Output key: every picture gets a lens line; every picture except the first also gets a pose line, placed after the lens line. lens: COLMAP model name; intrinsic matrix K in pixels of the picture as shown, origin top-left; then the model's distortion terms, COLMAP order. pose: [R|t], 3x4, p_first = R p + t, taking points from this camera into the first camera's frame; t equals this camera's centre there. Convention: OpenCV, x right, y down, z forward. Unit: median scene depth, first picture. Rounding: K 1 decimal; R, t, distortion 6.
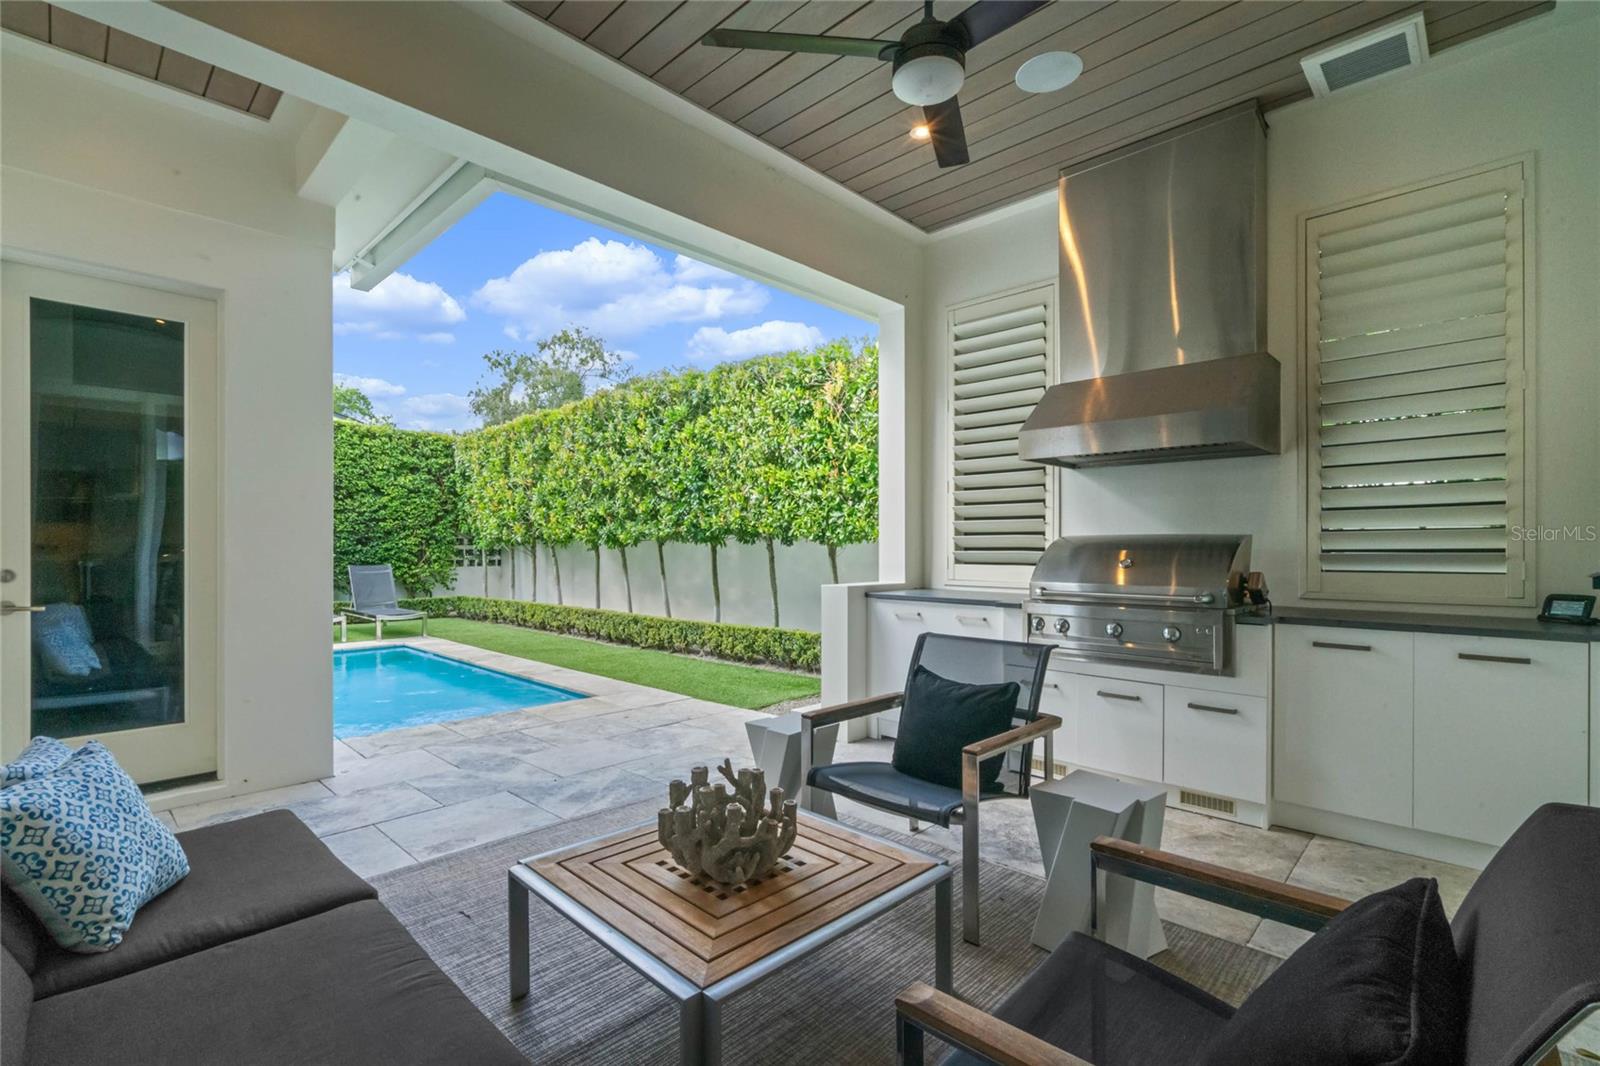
lens RADIAL K [[727.8, 0, 792.7], [0, 727.8, 543.2], [0, 0, 1]] dist [-0.005368, 0.002280]
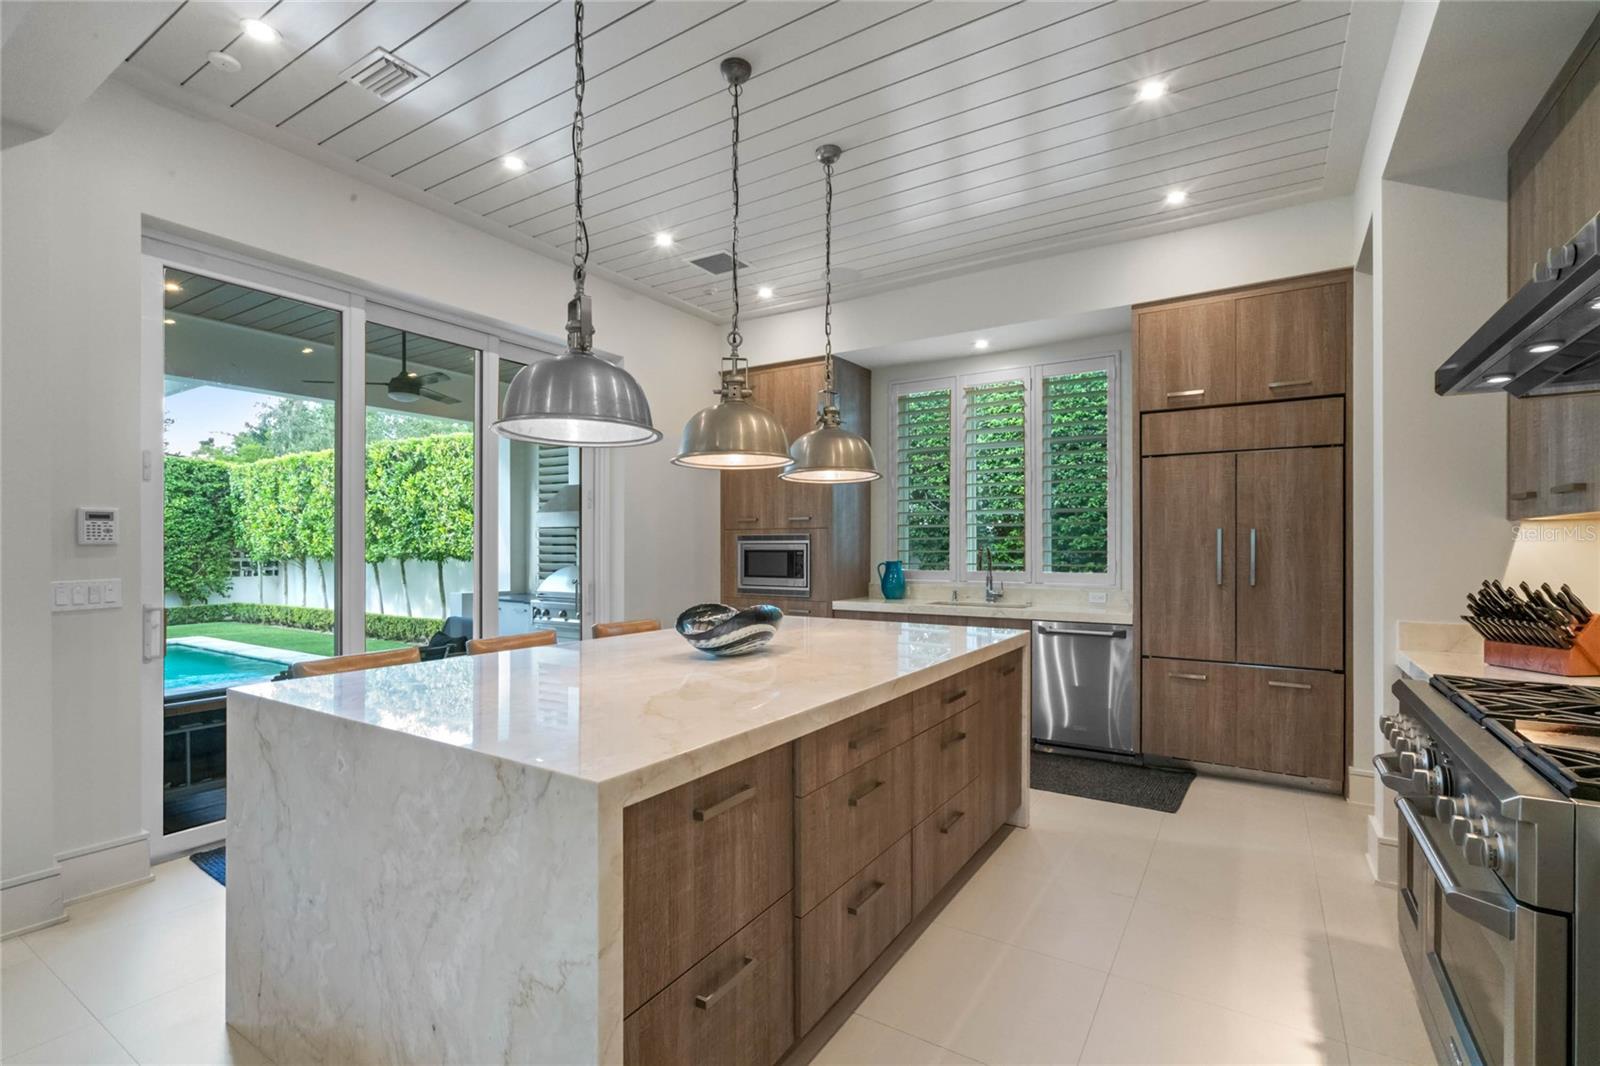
lens RADIAL K [[727.8, 0, 796.0], [0, 727.8, 545.0], [0, 0, 1]] dist [-0.005368, 0.002280]
pose [[0.978602, -0.000889, 0.205759, 0.213379], [0.000236, 0.999995, 0.003202, -0.026905], [-0.205761, -0.003085, 0.978597, -0.374941]]
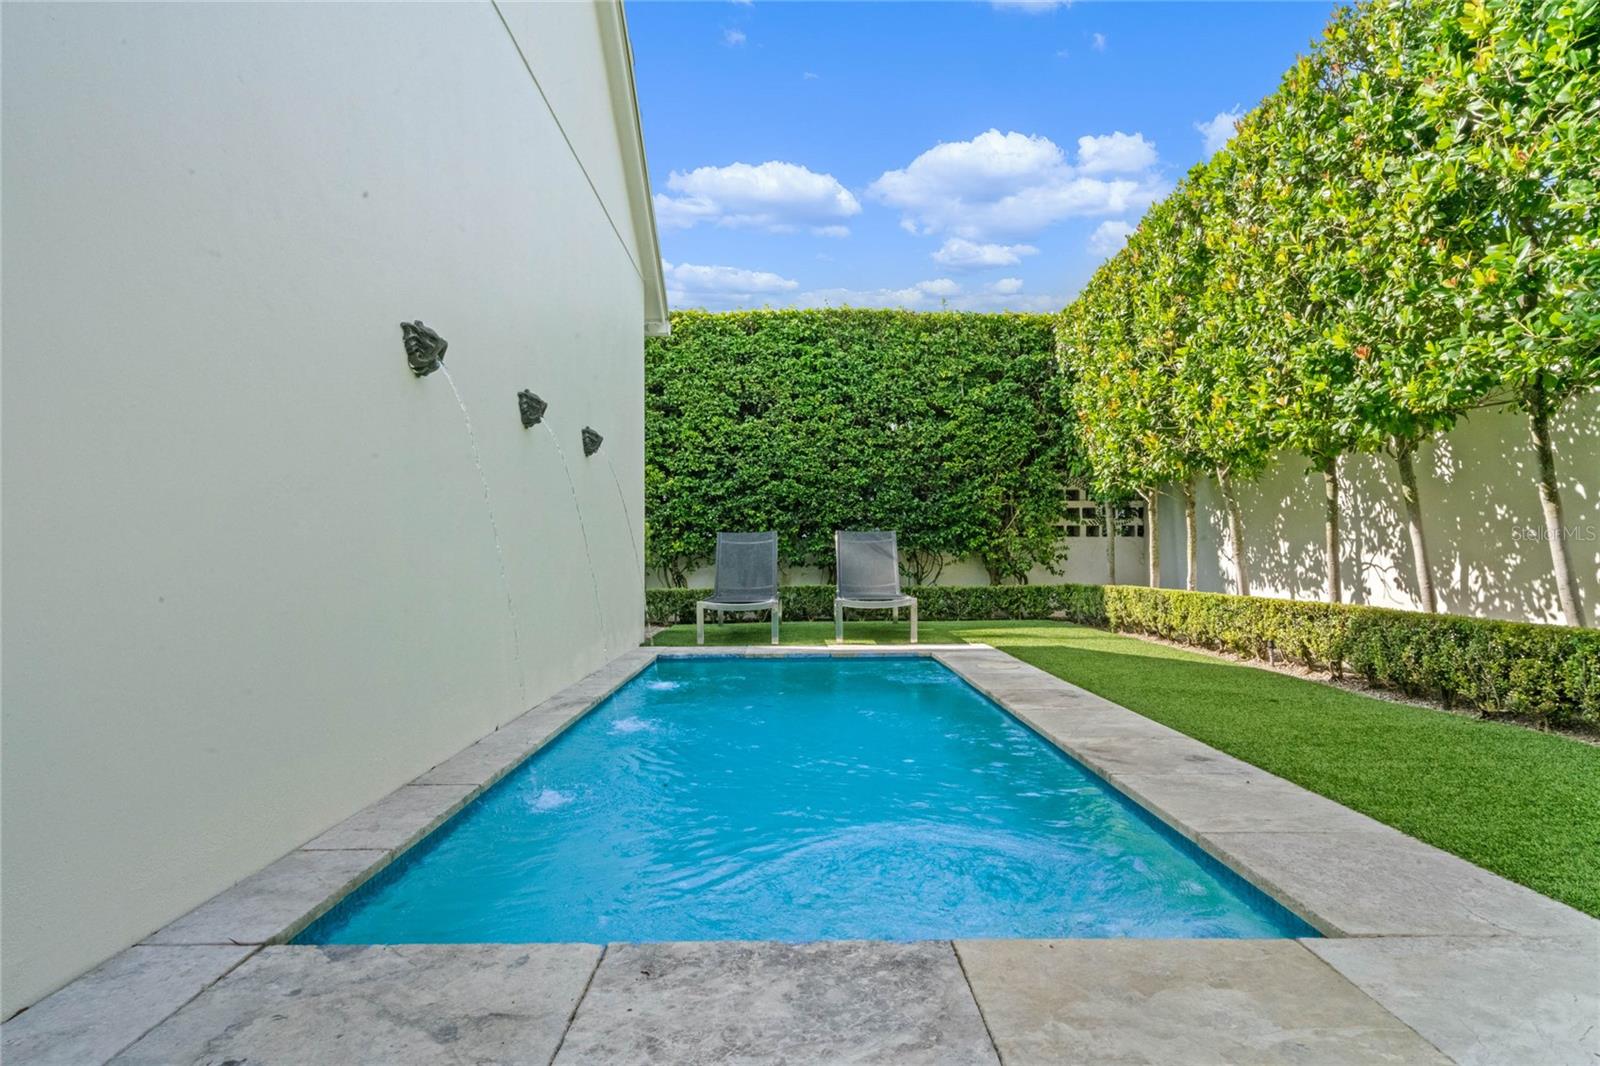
lens RADIAL K [[917.0, 0, 791.9], [0, 917.0, 531.5], [0, 0, 1]] dist [0.005772, 0.000422]
pose [[0.700235, -0.021729, -0.713582, -0.106561], [0.008116, 0.999714, -0.022478, 0.055659], [0.713866, 0.009949, 0.700211, 0.399299]]
